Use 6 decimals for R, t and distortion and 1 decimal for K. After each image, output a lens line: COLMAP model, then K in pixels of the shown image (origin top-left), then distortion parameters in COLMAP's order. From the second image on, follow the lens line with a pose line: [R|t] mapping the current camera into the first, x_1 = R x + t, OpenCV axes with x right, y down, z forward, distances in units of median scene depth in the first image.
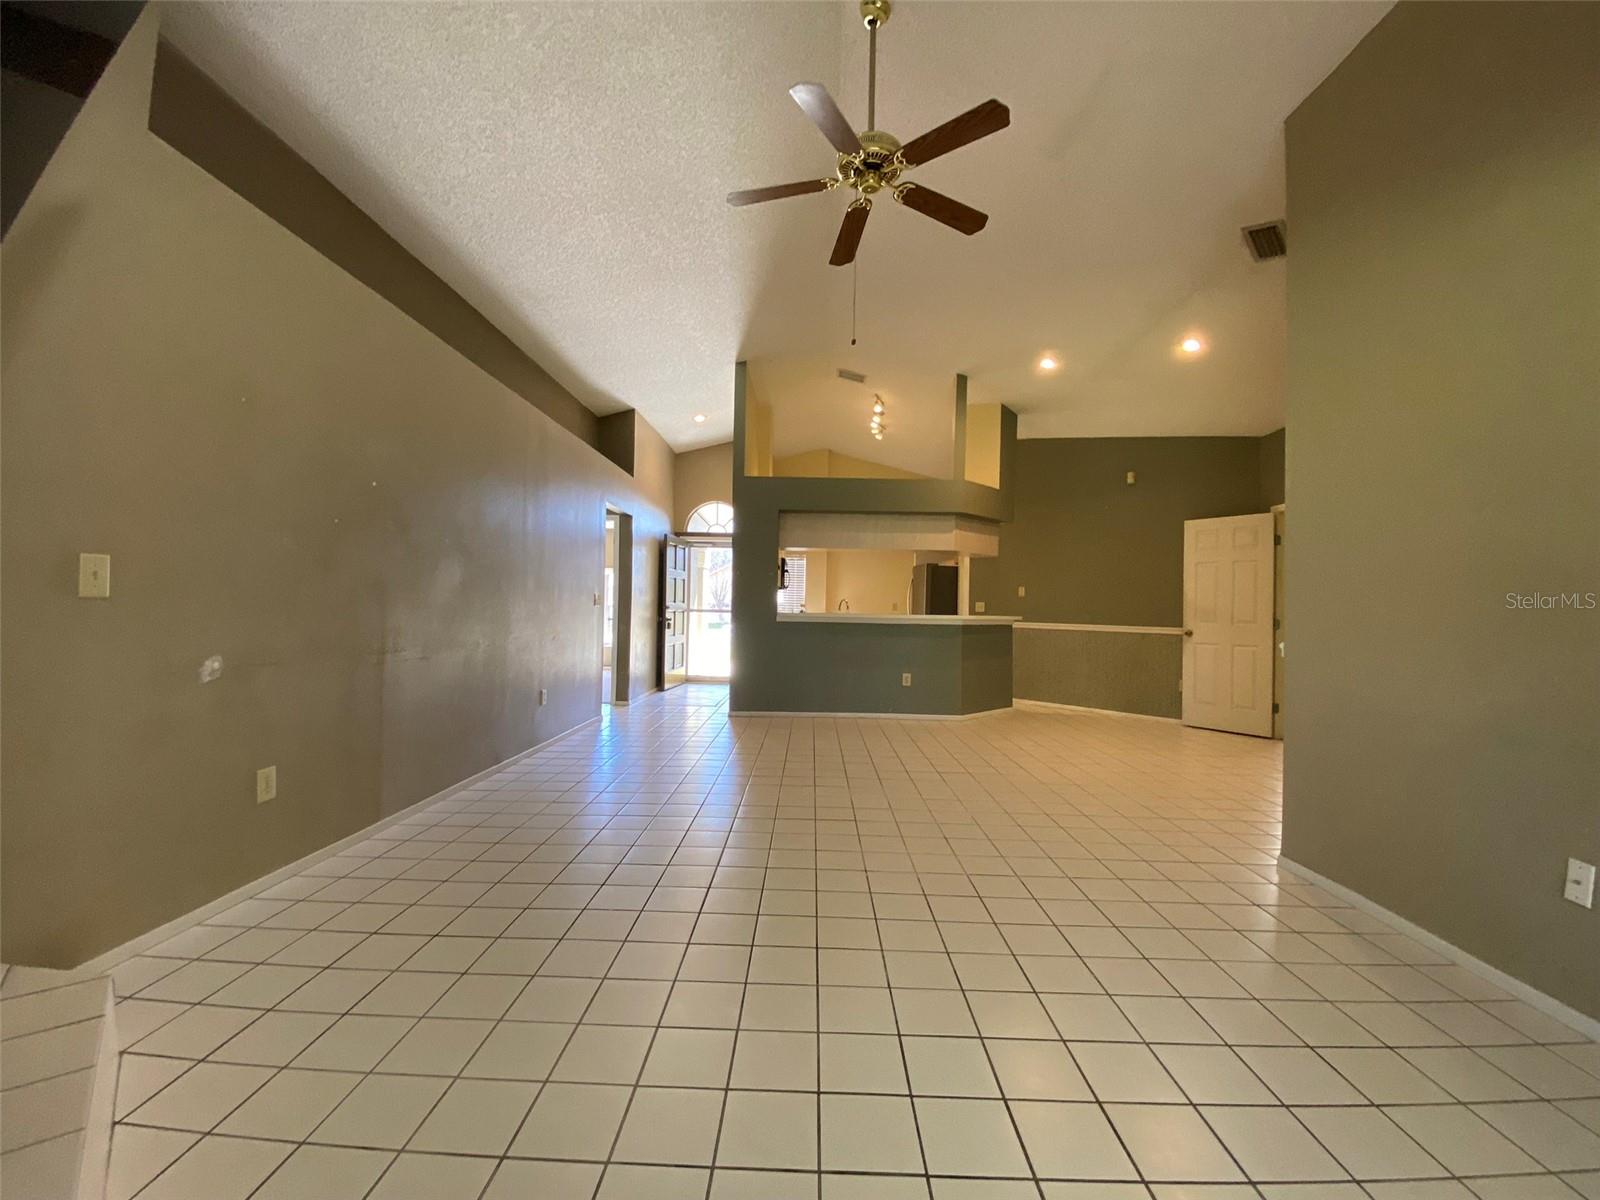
lens RADIAL K [[652.5, 0, 795.5], [0, 652.5, 598.7], [0, 0, 1]] dist [0.000320, -0.000005]
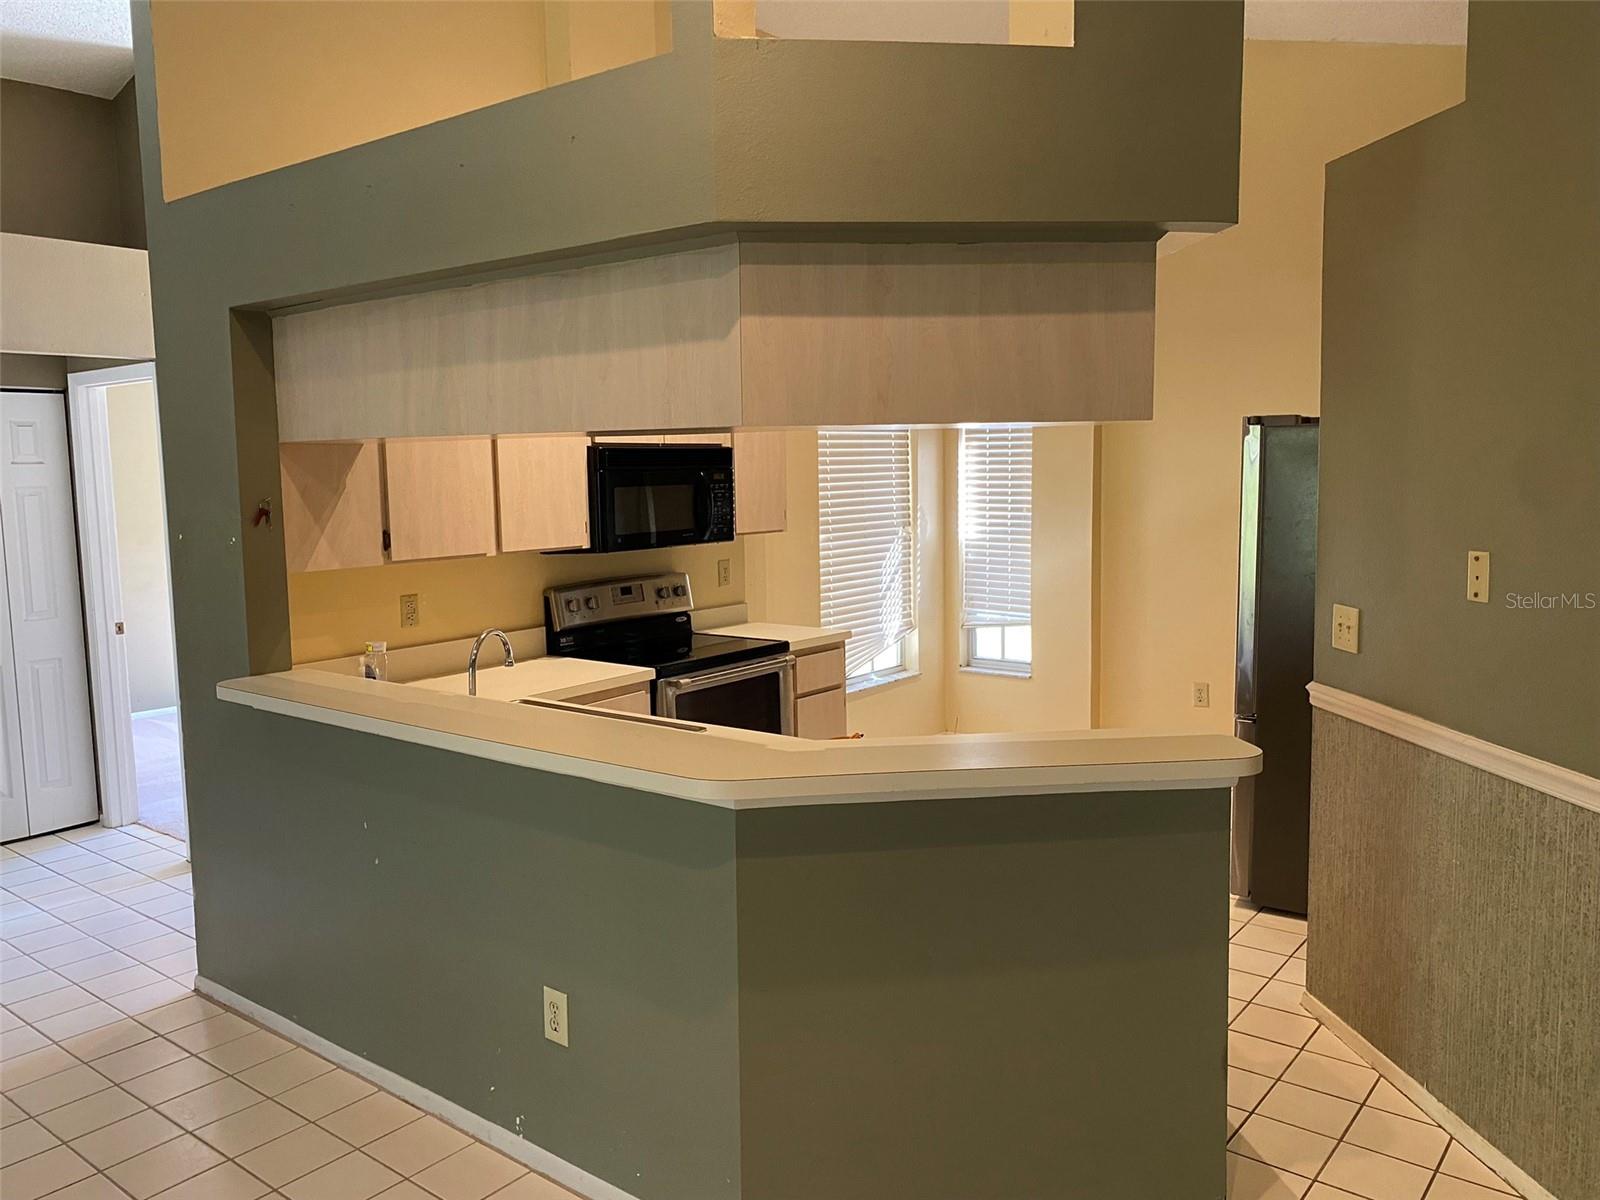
lens RADIAL K [[1238.1, 0, 802.9], [0, 1238.1, 592.7], [0, 0, 1]] dist [0.004365, 0.000610]
pose [[0.805318, 0.031737, -0.591993, 0.478453], [0.038807, 0.993602, 0.106059, -0.062892], [0.591572, -0.108384, 0.798934, 0.706081]]
